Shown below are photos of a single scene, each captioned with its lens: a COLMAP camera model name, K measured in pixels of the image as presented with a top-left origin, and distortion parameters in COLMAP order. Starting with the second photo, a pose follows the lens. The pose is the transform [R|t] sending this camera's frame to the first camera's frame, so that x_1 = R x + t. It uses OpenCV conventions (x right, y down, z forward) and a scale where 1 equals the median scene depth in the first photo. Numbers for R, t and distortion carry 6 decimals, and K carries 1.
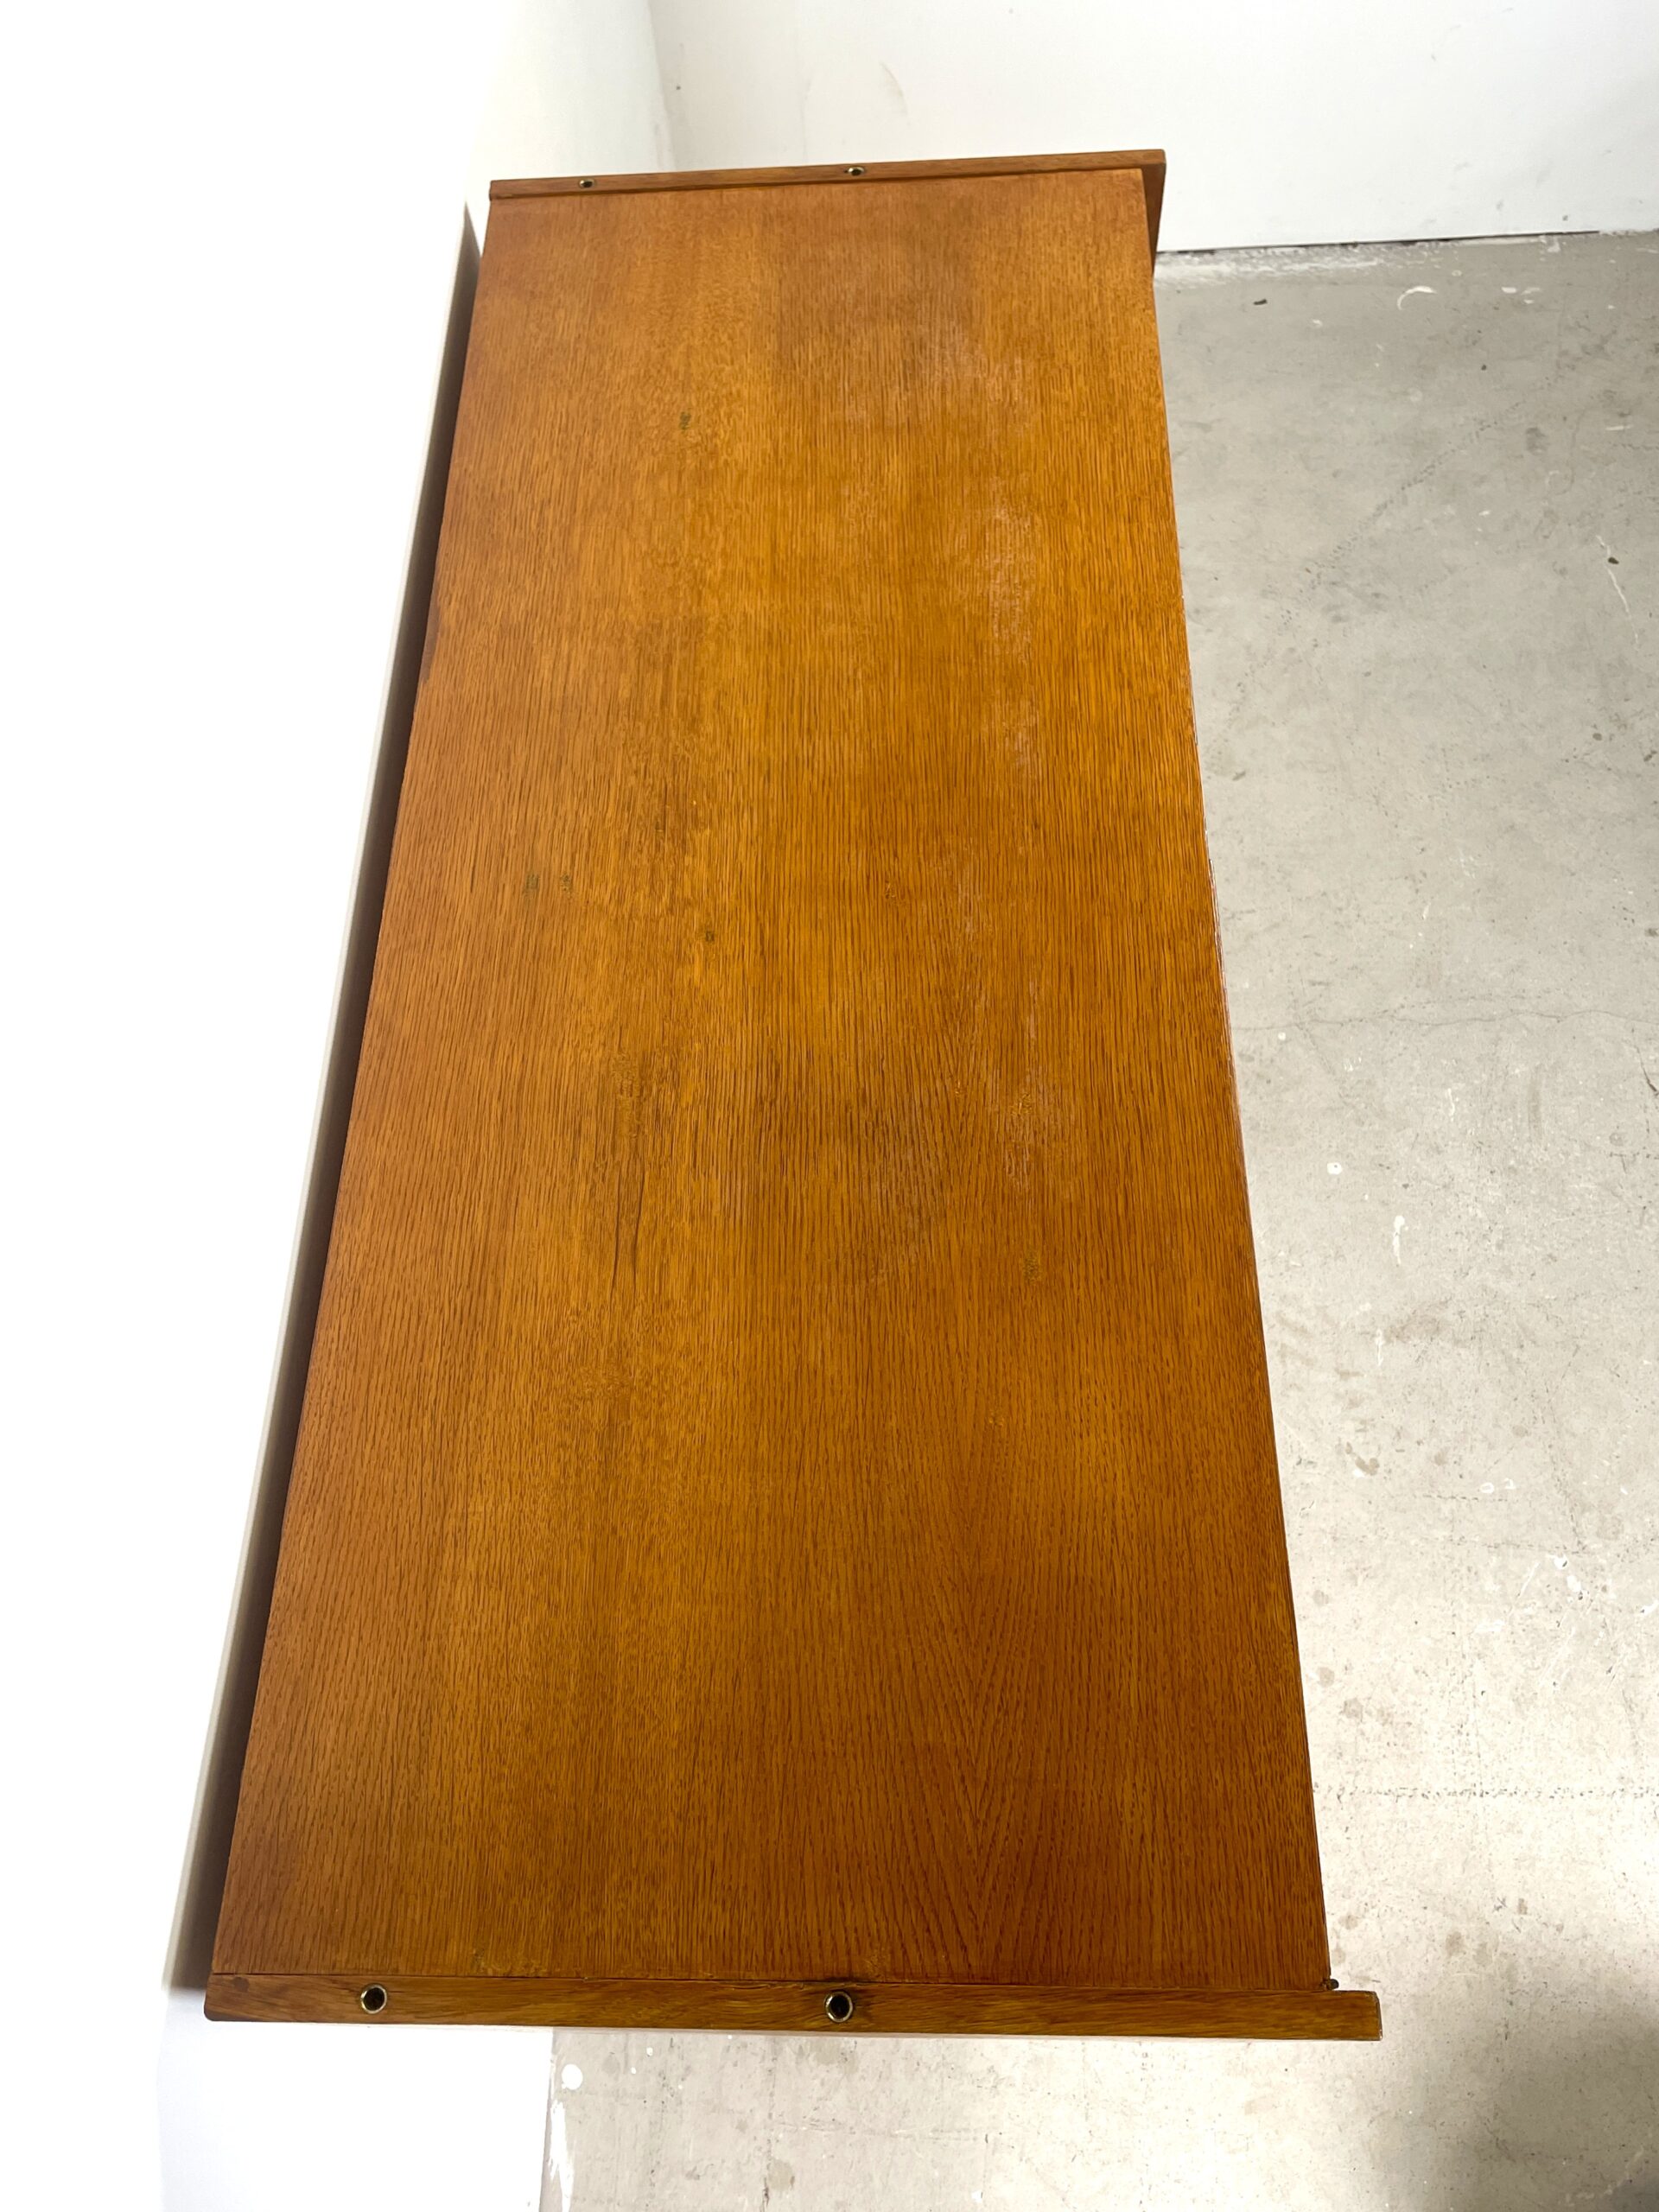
lens RADIAL K [[1762.5, 0, 823.9], [0, 1762.5, 1100.6], [0, 0, 1]] dist [0.095250, -0.136743]
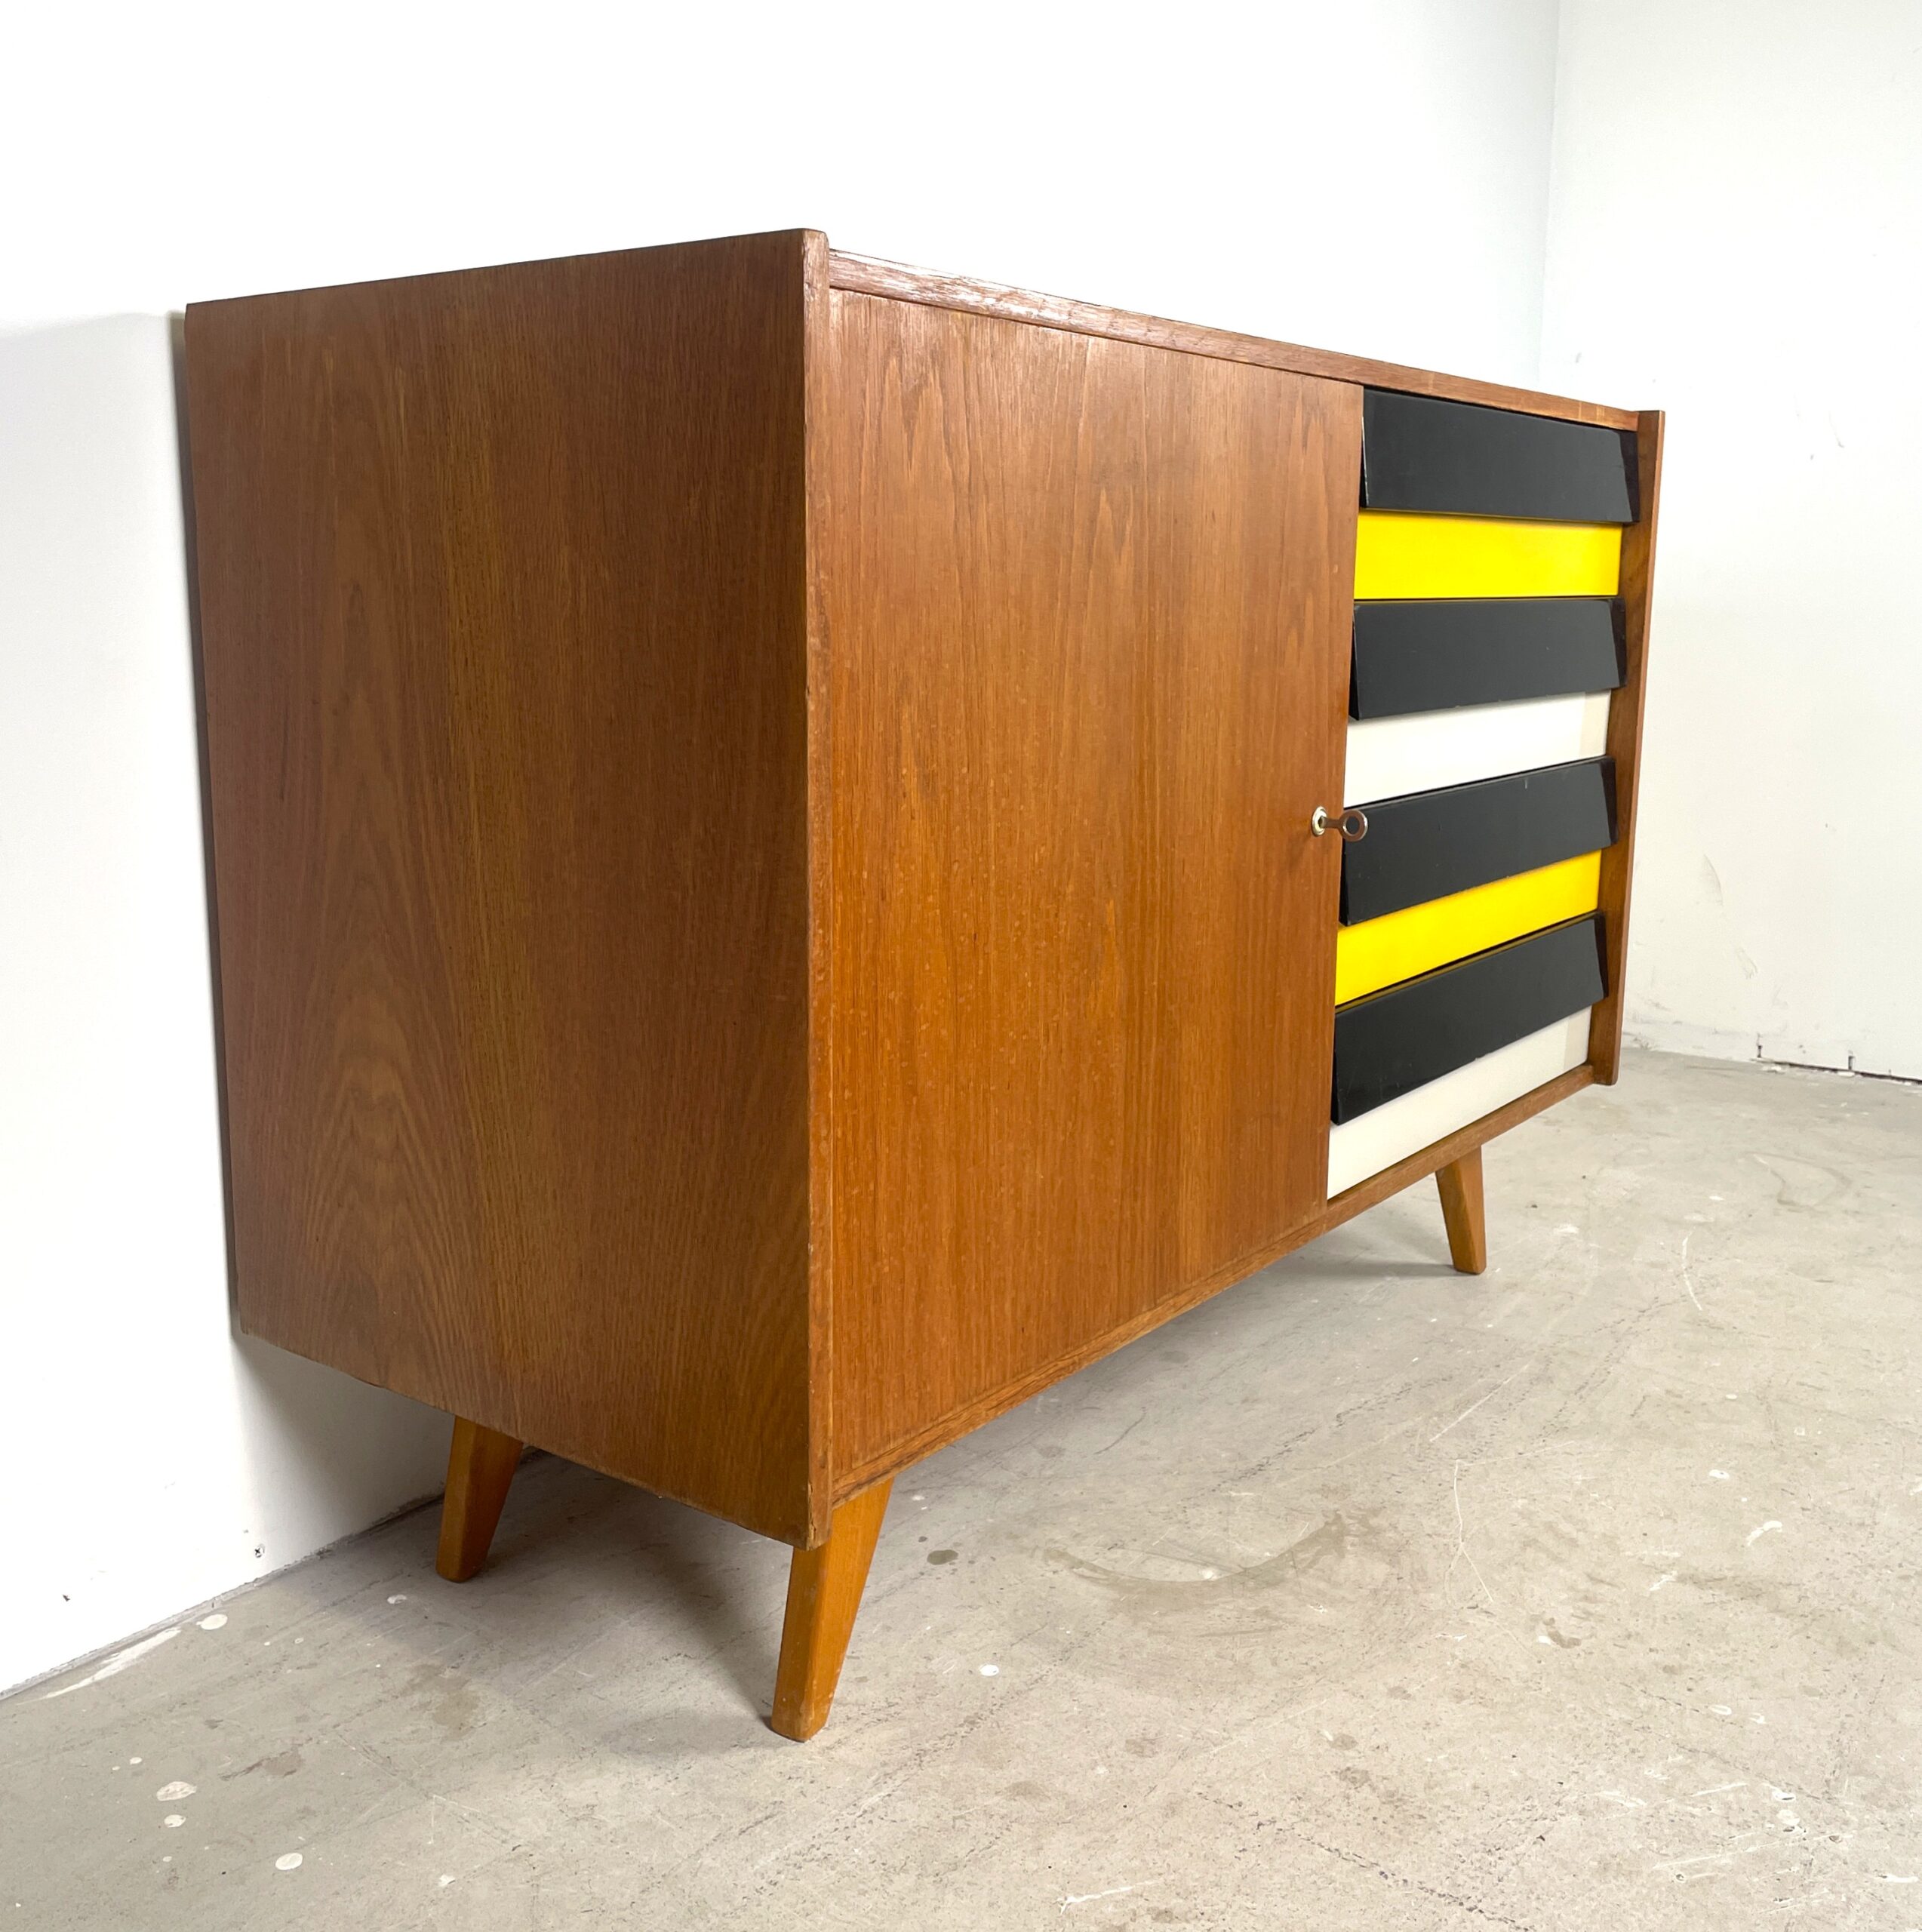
lens RADIAL K [[1968.2, 0, 969.8], [0, 1968.2, 917.9], [0, 0, 1]] dist [0.108057, -0.174768]
pose [[0.807202, 0.166206, -0.566392, 0.678678], [-0.546880, 0.571685, -0.611636, 0.853780], [0.222140, 0.803463, 0.552360, 0.397747]]
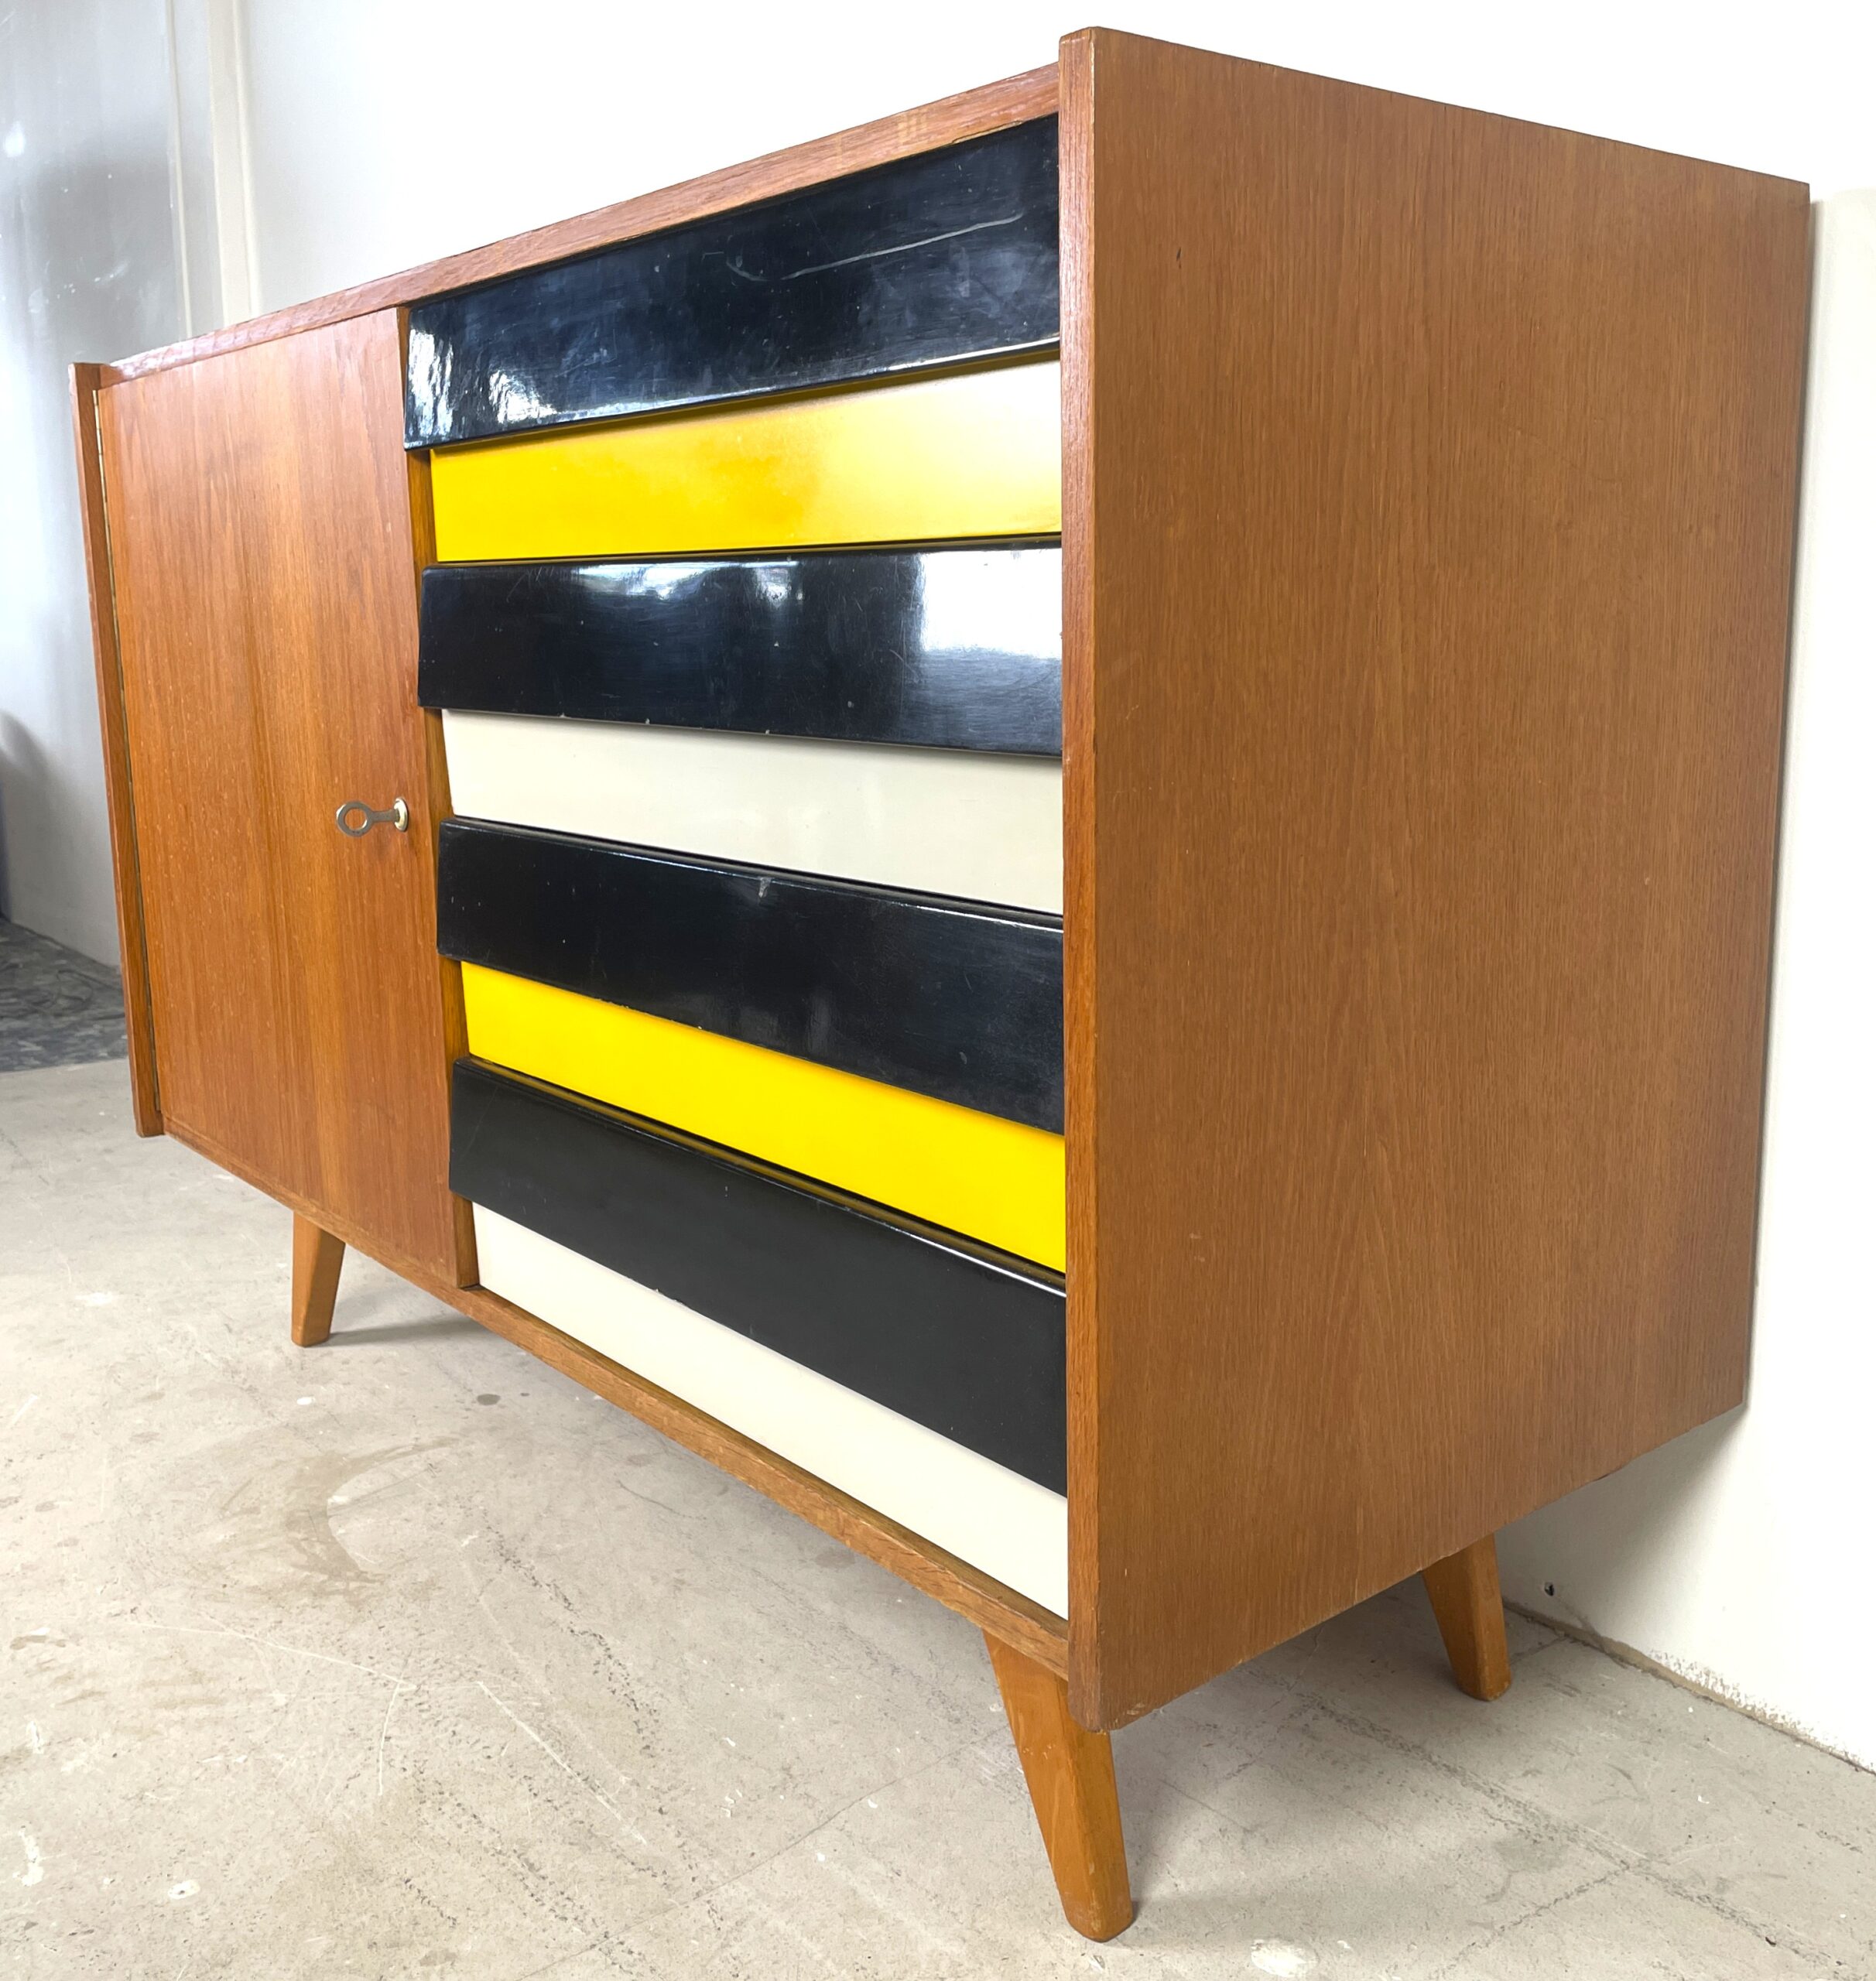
lens RADIAL K [[1934.2, 0, 955.5], [0, 1934.2, 914.3], [0, 0, 1]] dist [0.084236, -0.112414]
pose [[-0.759468, 0.176888, -0.626034, 0.602427], [-0.544547, 0.353635, 0.760533, -0.846022], [0.355917, 0.918506, -0.172250, 1.328886]]
